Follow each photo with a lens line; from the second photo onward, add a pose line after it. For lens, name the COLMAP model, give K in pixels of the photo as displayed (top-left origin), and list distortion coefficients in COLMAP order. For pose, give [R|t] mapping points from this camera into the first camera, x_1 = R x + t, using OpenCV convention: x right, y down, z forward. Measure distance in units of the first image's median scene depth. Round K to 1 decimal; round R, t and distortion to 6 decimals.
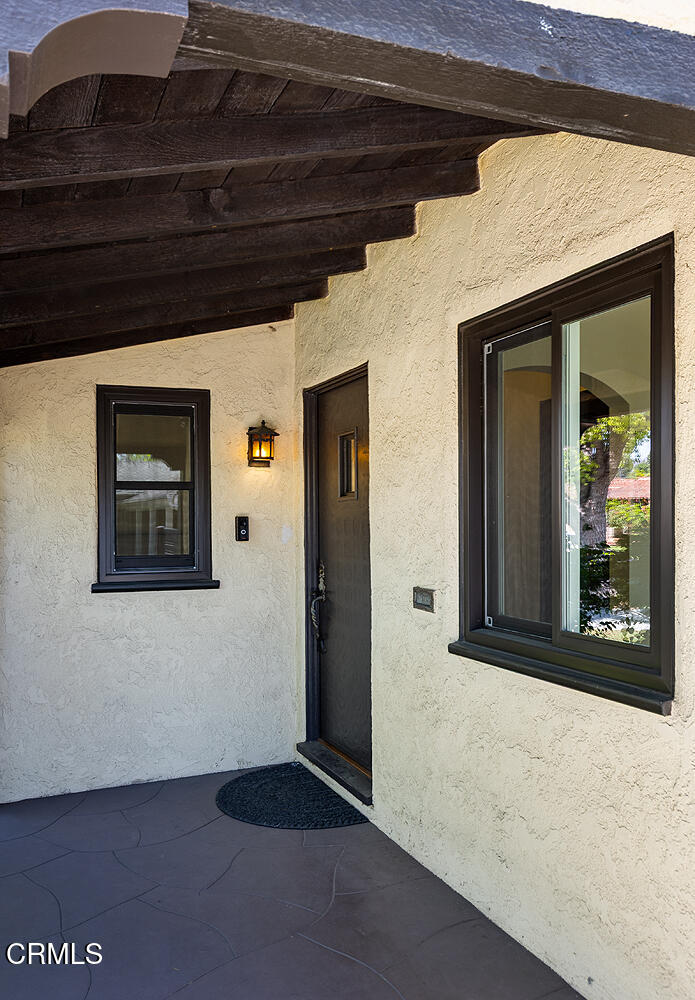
lens RADIAL K [[874.3, 0, 347.5], [0, 874.3, 504.1], [0, 0, 1]] dist [-0.003174, -0.000706]
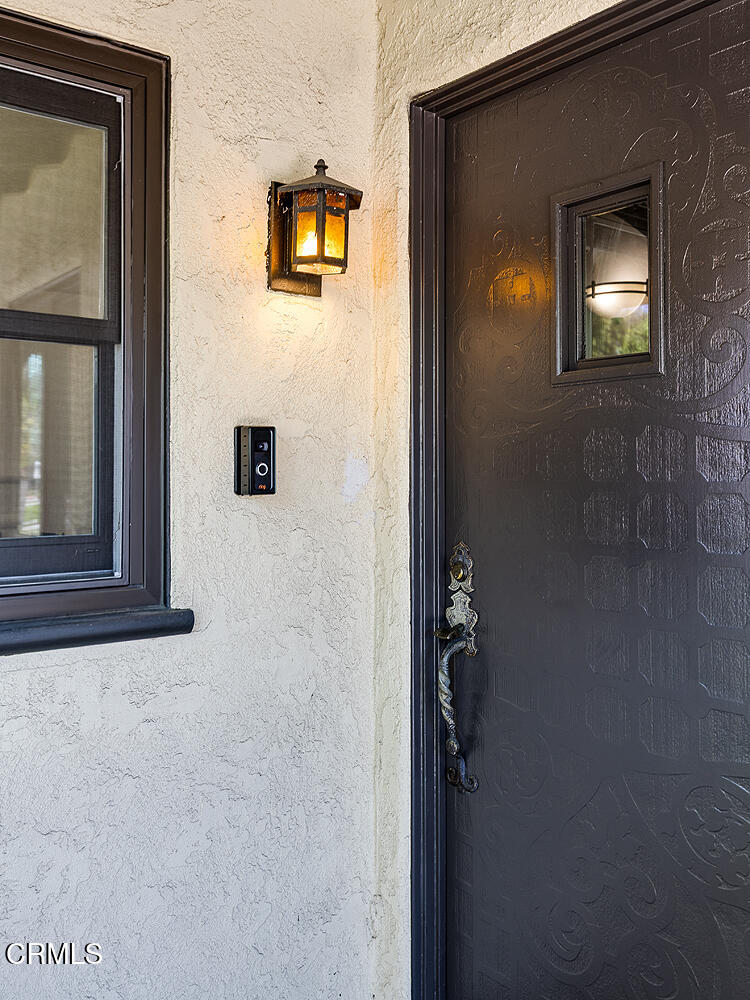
lens RADIAL K [[932.4, 0, 380.6], [0, 932.4, 447.8], [0, 0, 1]] dist [0.014769, 0.000000]
pose [[0.957446, 0.014011, 0.288274, -0.180736], [-0.013408, 0.999902, -0.004067, 0.023568], [-0.288302, 0.000029, 0.957539, 0.619592]]
